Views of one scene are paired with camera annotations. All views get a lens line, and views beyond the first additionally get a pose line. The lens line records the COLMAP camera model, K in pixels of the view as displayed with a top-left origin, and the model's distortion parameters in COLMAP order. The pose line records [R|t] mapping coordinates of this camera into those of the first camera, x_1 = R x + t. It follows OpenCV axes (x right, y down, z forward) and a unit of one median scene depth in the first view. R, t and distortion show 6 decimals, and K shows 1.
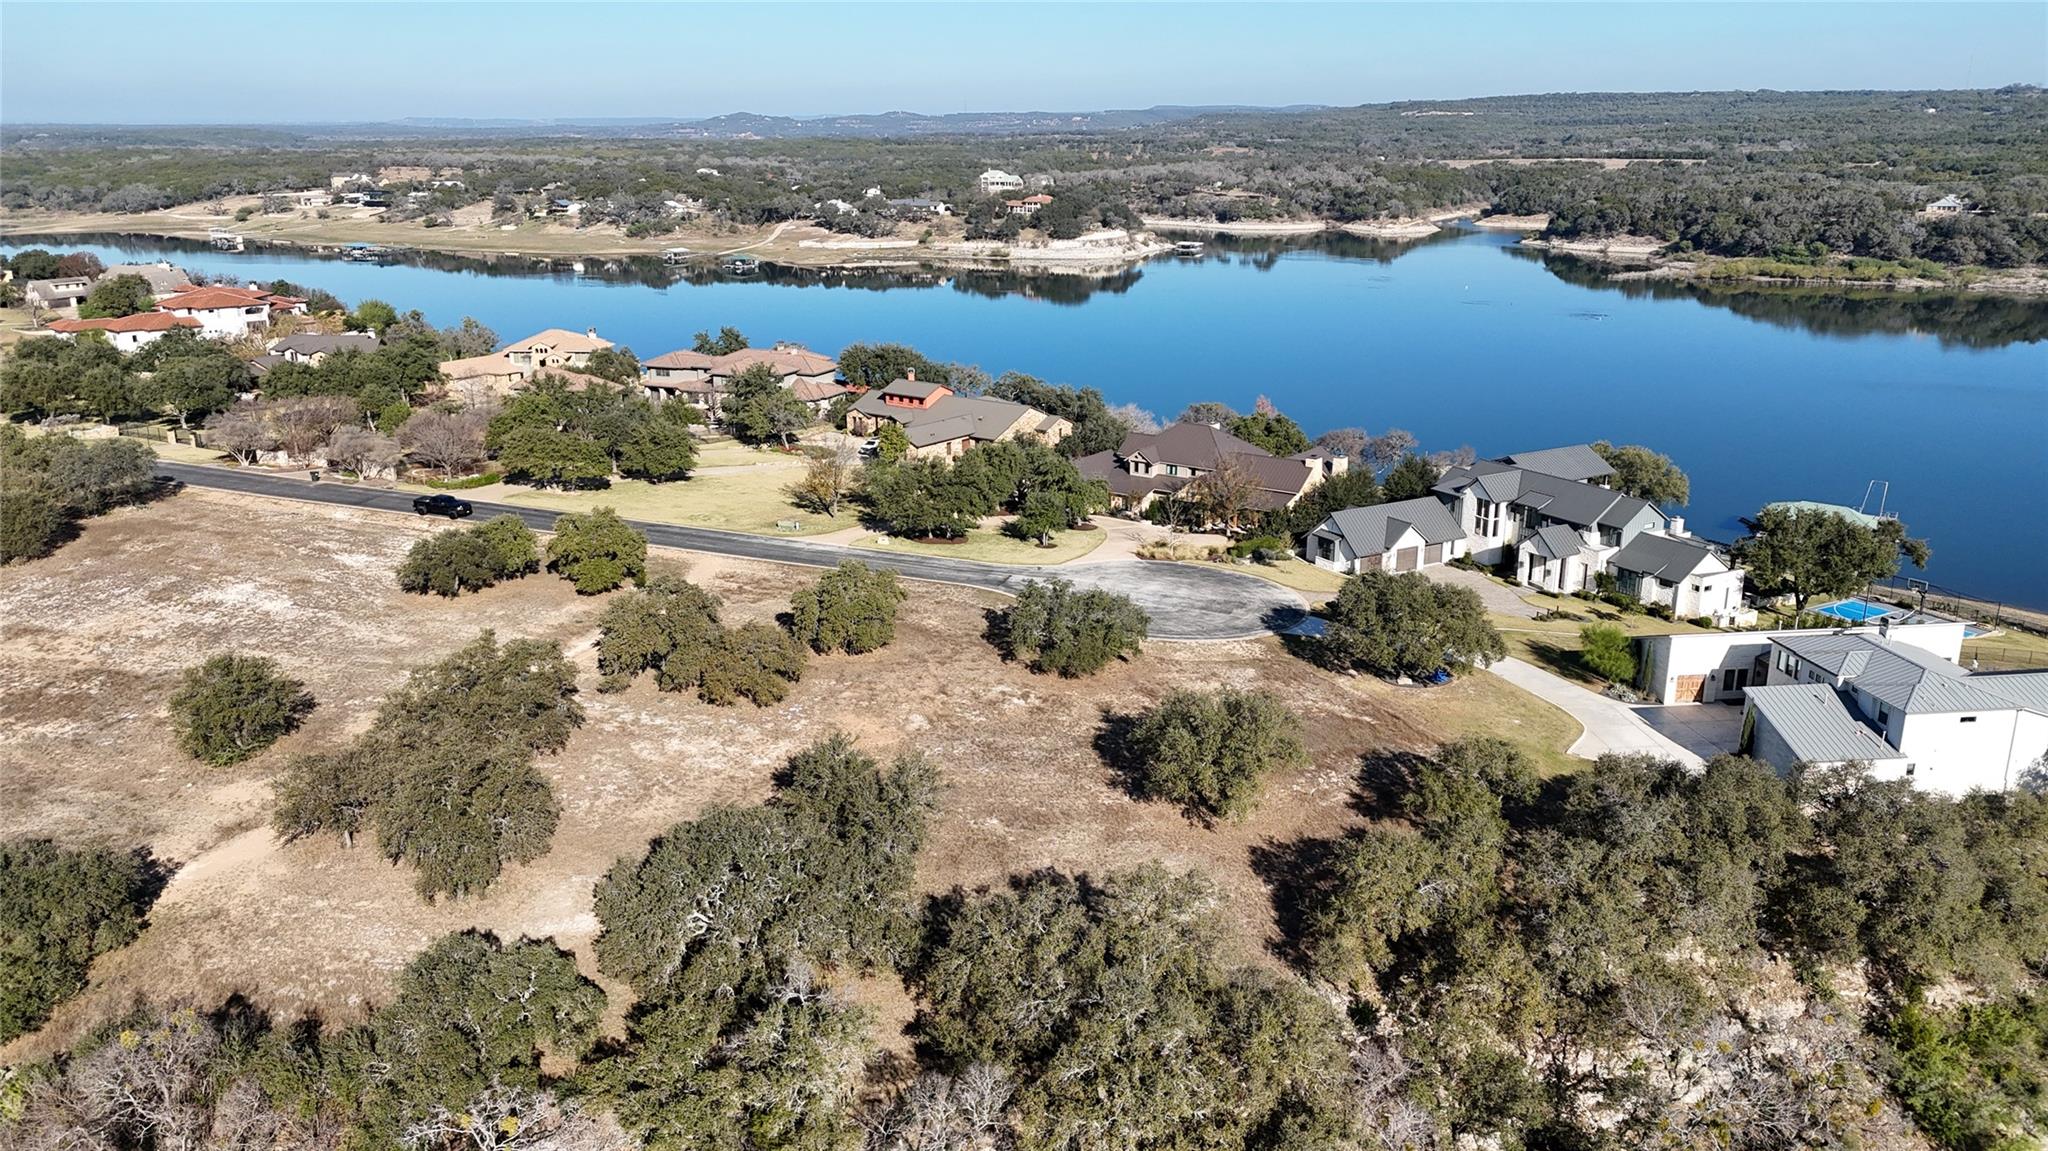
lens RADIAL K [[1494.7, 0, 1031.4], [0, 1494.7, 573.9], [0, 0, 1]] dist [0.081171, -0.078779]
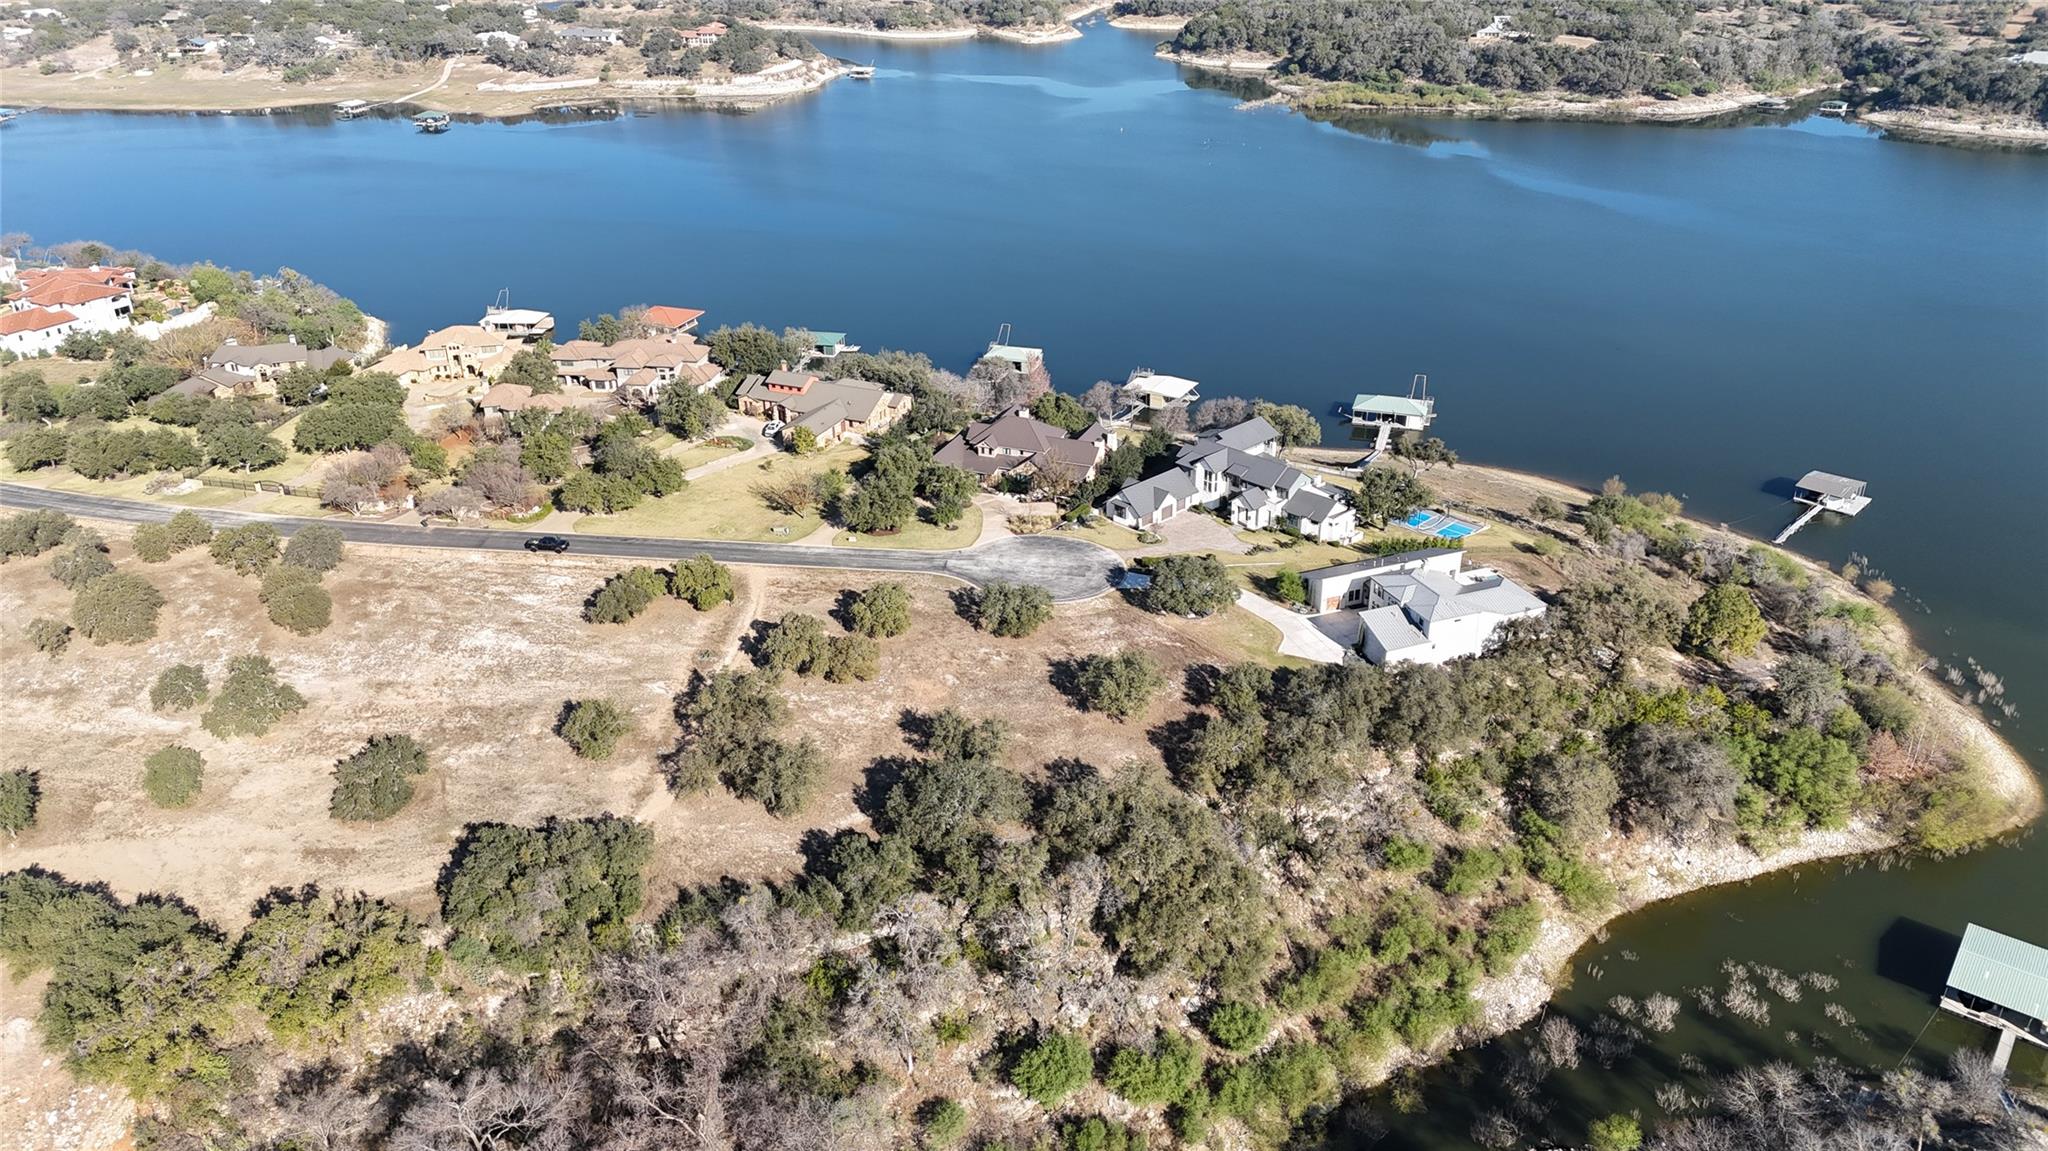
lens RADIAL K [[1503.6, 0, 1032.2], [0, 1503.6, 556.9], [0, 0, 1]] dist [0.070803, -0.063178]
pose [[0.969389, -0.113151, 0.217901, -0.052871], [0.077613, 0.983190, 0.165266, -0.050357], [-0.232938, -0.143295, 0.961876, -0.113523]]
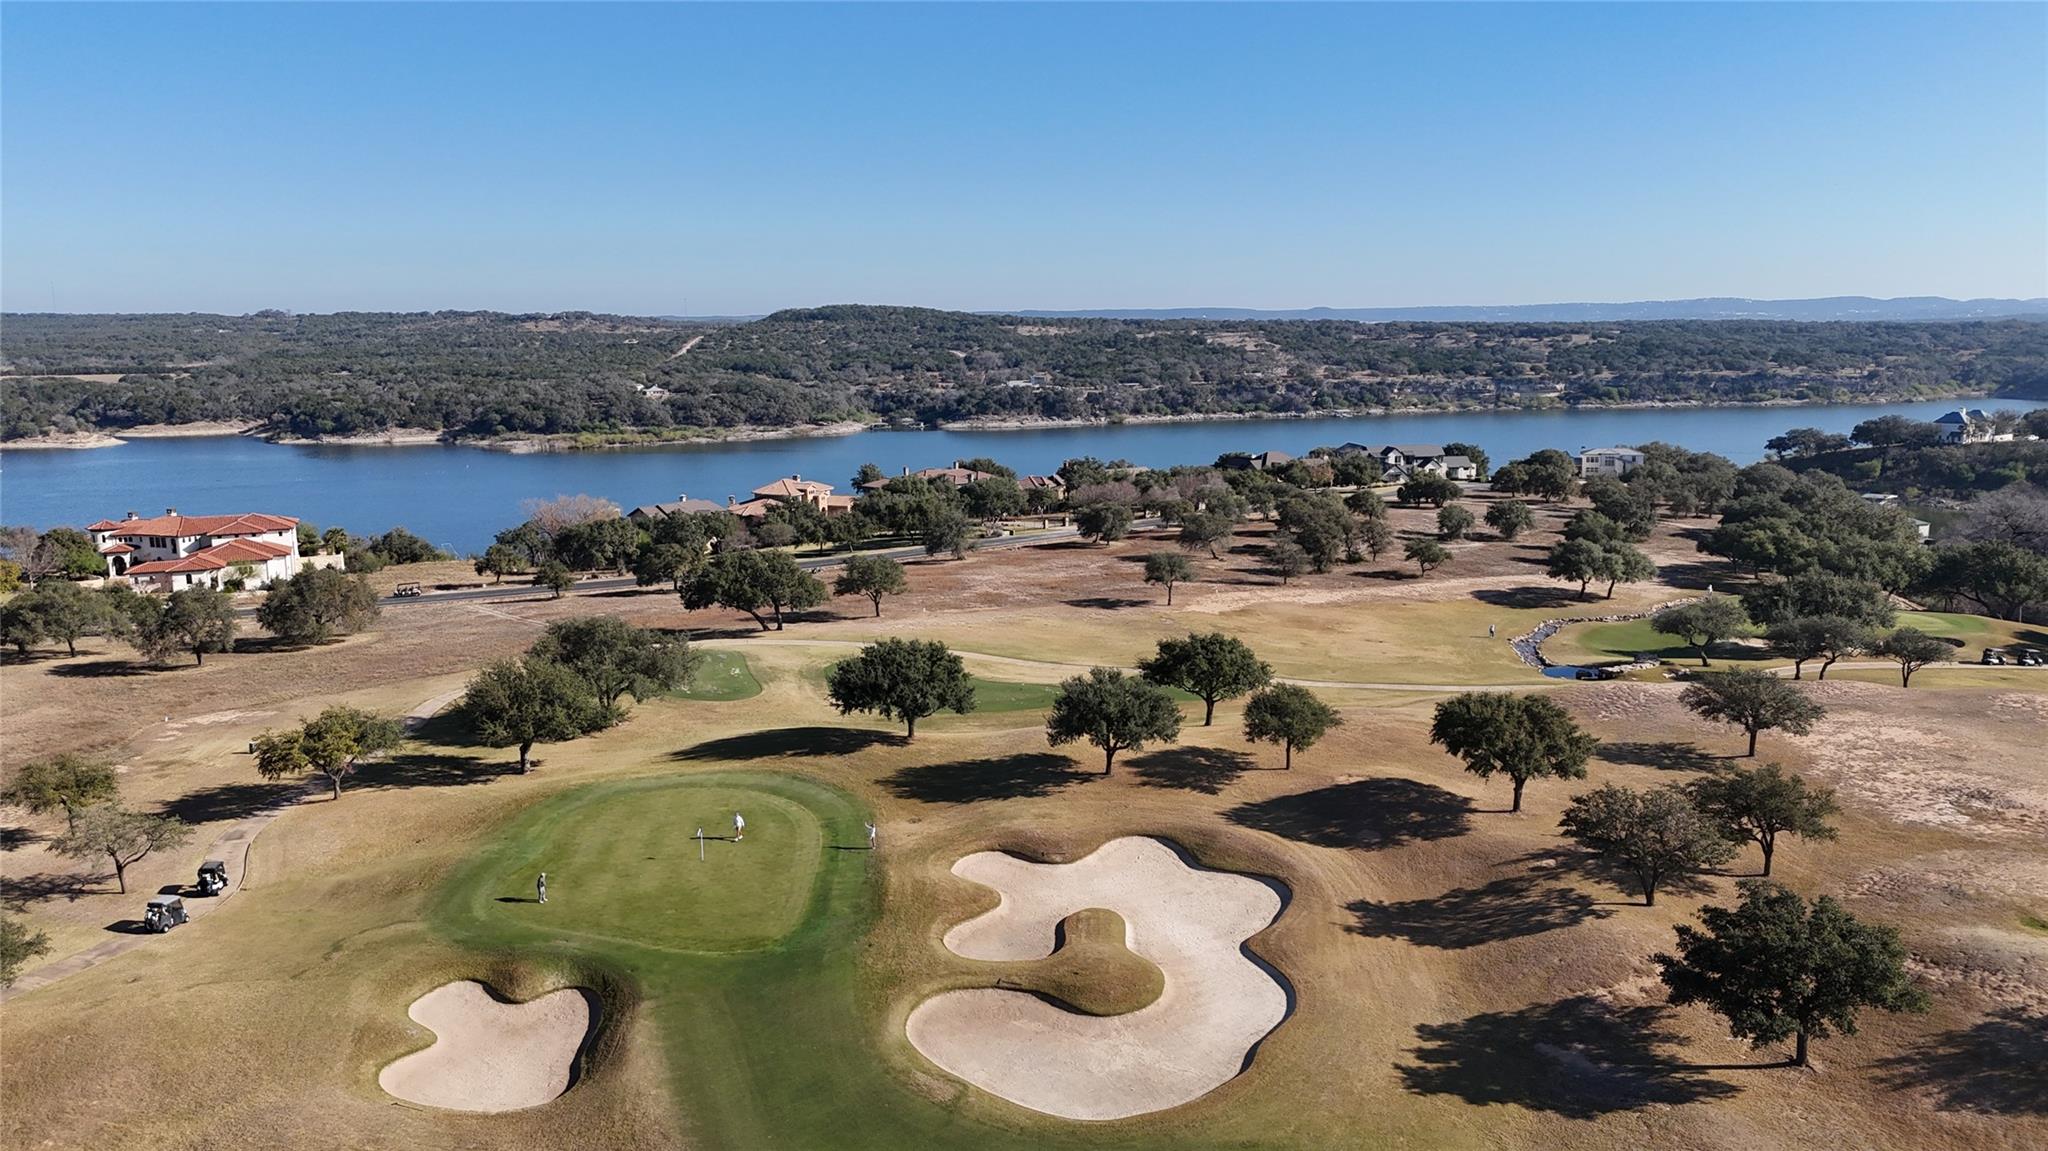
lens RADIAL K [[1494.7, 0, 1031.4], [0, 1494.7, 573.9], [0, 0, 1]] dist [0.081171, -0.078779]
pose [[0.398166, -0.148927, 0.905144, -0.482782], [0.273800, 0.961048, 0.037683, -0.025980], [-0.875498, 0.232824, 0.423433, 0.104792]]
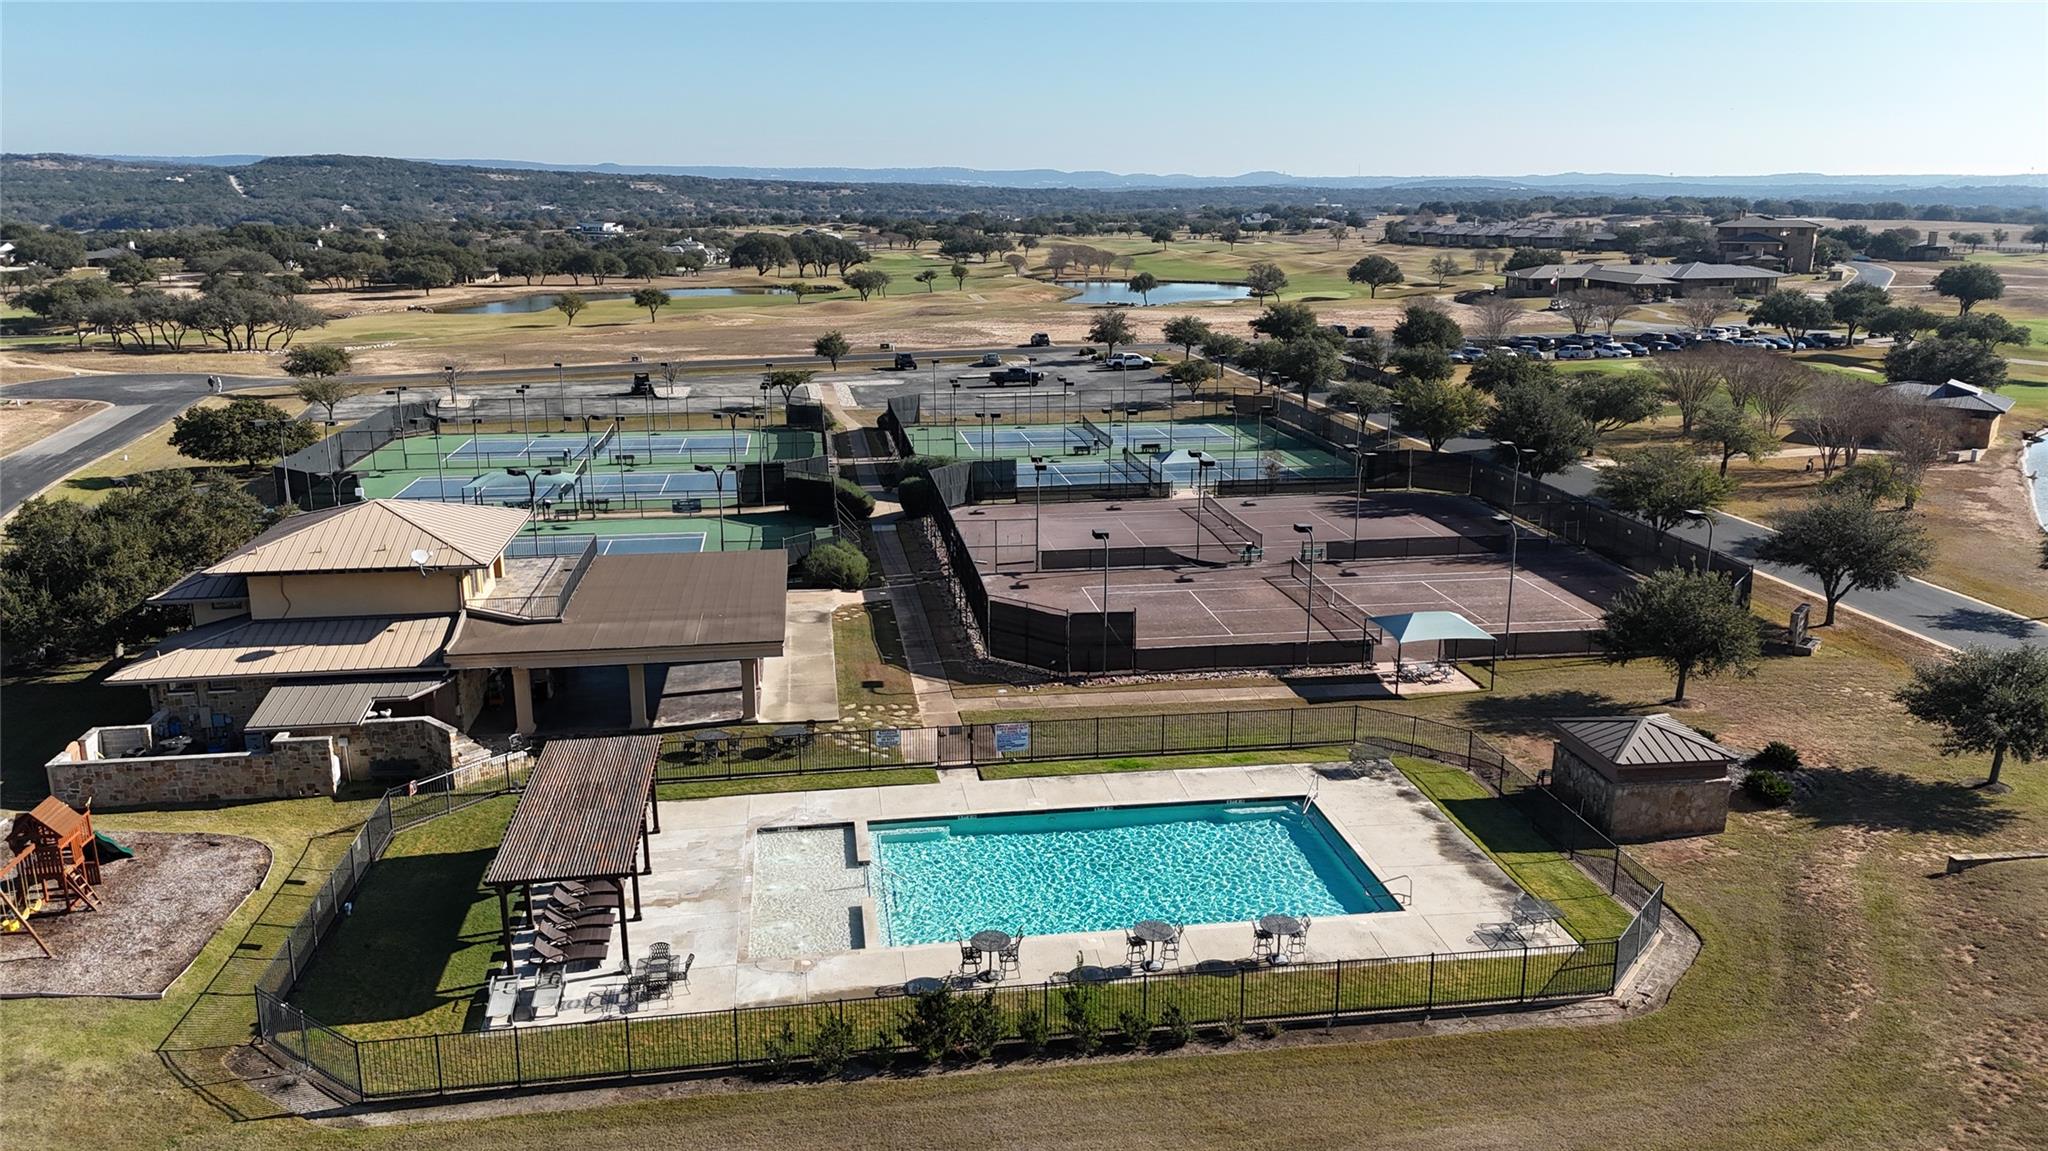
lens RADIAL K [[1503.6, 0, 1032.2], [0, 1503.6, 556.9], [0, 0, 1]] dist [0.070803, -0.063178]
pose [[-0.058218, -0.235277, 0.970183, -1.726348], [0.281323, 0.928580, 0.242069, 0.003617], [-0.957846, 0.287028, 0.012129, 0.040483]]
